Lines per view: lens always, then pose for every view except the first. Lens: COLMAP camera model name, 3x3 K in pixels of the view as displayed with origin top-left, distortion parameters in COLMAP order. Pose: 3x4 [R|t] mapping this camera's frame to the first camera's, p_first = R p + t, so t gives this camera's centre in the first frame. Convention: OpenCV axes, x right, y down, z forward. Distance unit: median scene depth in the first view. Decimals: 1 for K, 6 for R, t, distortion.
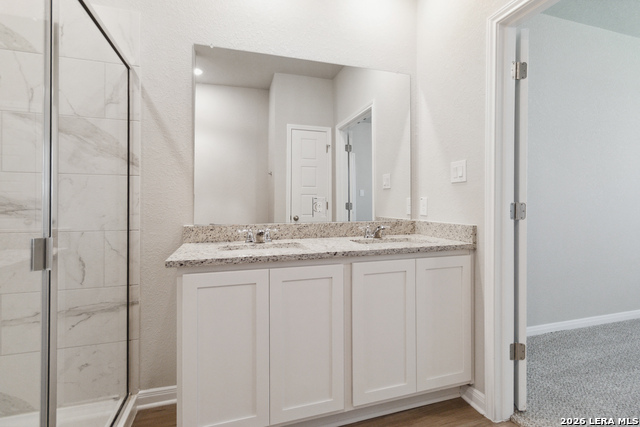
lens RADIAL K [[302.2, 0, 320.1], [0, 302.2, 201.5], [0, 0, 1]] dist [-0.000858, -0.000113]
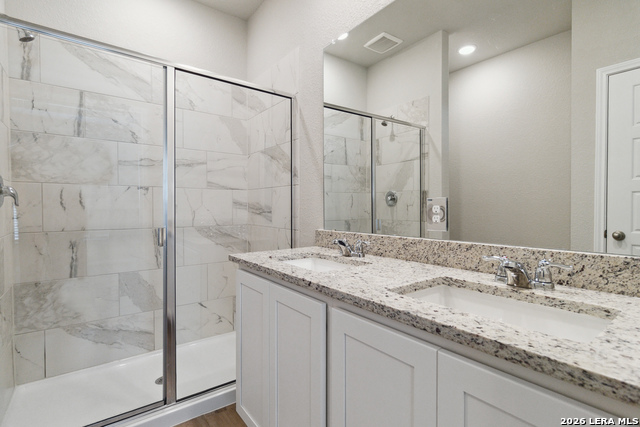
lens RADIAL K [[313.0, 0, 322.3], [0, 313.0, 209.5], [0, 0, 1]] dist [-0.000417, 0.000032]
pose [[0.338495, 0.003514, -0.940962, 0.588344], [0.004421, 0.999976, 0.005325, 0.005774], [0.940958, -0.005962, 0.338472, 0.661008]]
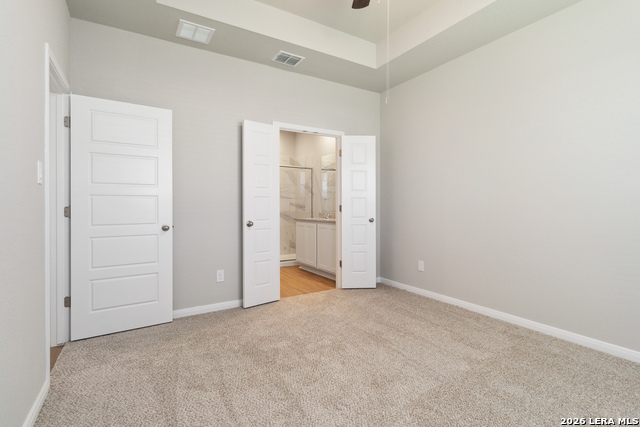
lens RADIAL K [[313.0, 0, 322.3], [0, 313.0, 209.5], [0, 0, 1]] dist [-0.000417, 0.000032]
pose [[0.253034, 0.005492, -0.967442, 2.960373], [0.003465, 0.999972, 0.006583, 0.027798], [0.967451, -0.005018, 0.253008, 0.155588]]
